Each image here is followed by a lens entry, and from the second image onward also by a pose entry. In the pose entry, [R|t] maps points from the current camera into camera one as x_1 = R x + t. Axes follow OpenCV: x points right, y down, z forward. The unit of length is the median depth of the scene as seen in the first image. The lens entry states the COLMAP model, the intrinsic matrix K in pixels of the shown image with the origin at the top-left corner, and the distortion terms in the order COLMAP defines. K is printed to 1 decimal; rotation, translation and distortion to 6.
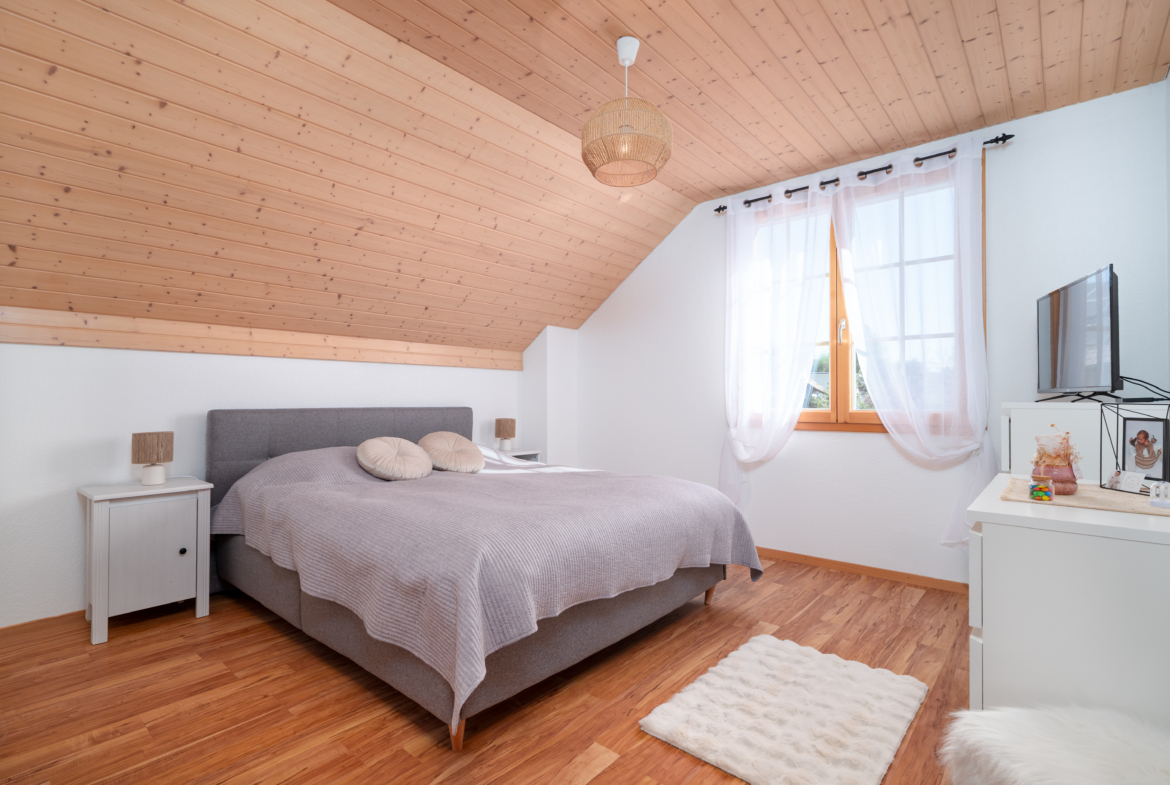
lens RADIAL K [[538.4, 0, 589.7], [0, 538.4, 396.2], [0, 0, 1]] dist [0.000366, 0.000043]
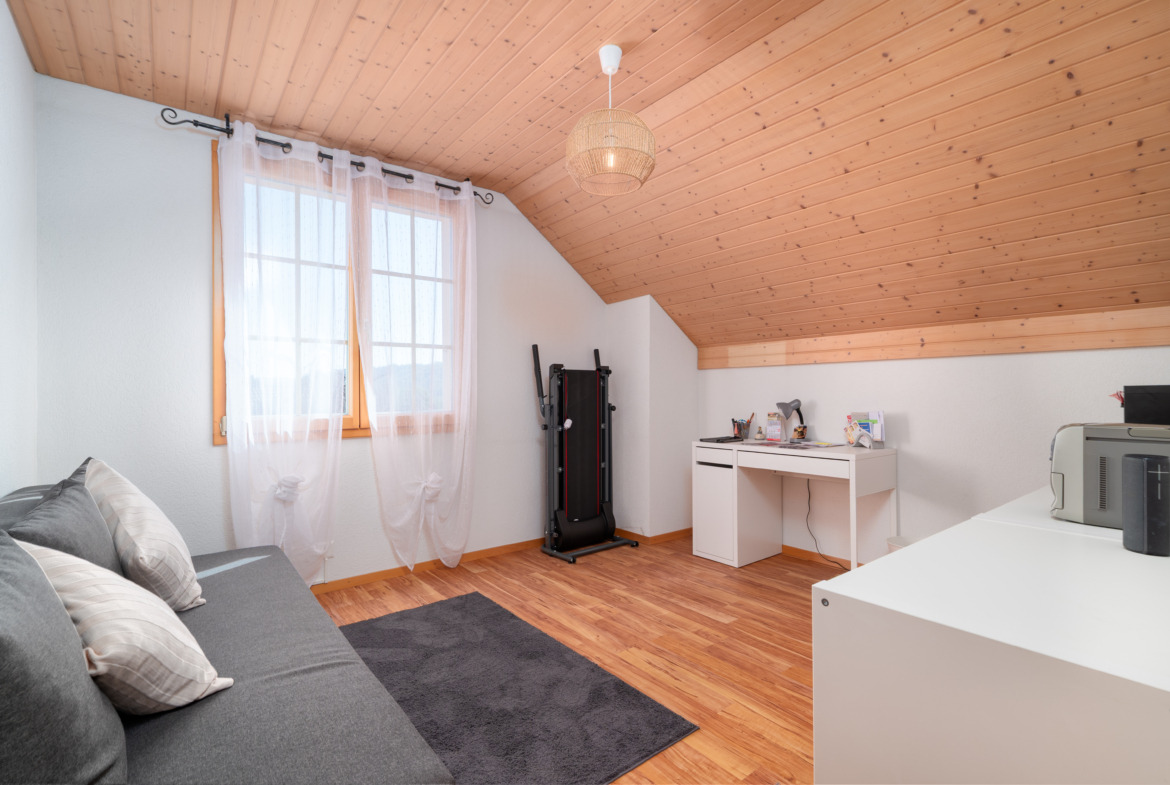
lens RADIAL K [[538.4, 0, 589.7], [0, 538.4, 396.2], [0, 0, 1]] dist [0.000366, 0.000043]
pose [[-0.184731, -0.008555, -0.982752, 0.808505], [0.004098, 0.999947, -0.009475, 0.010365], [0.982781, -0.005778, -0.184686, 0.867536]]
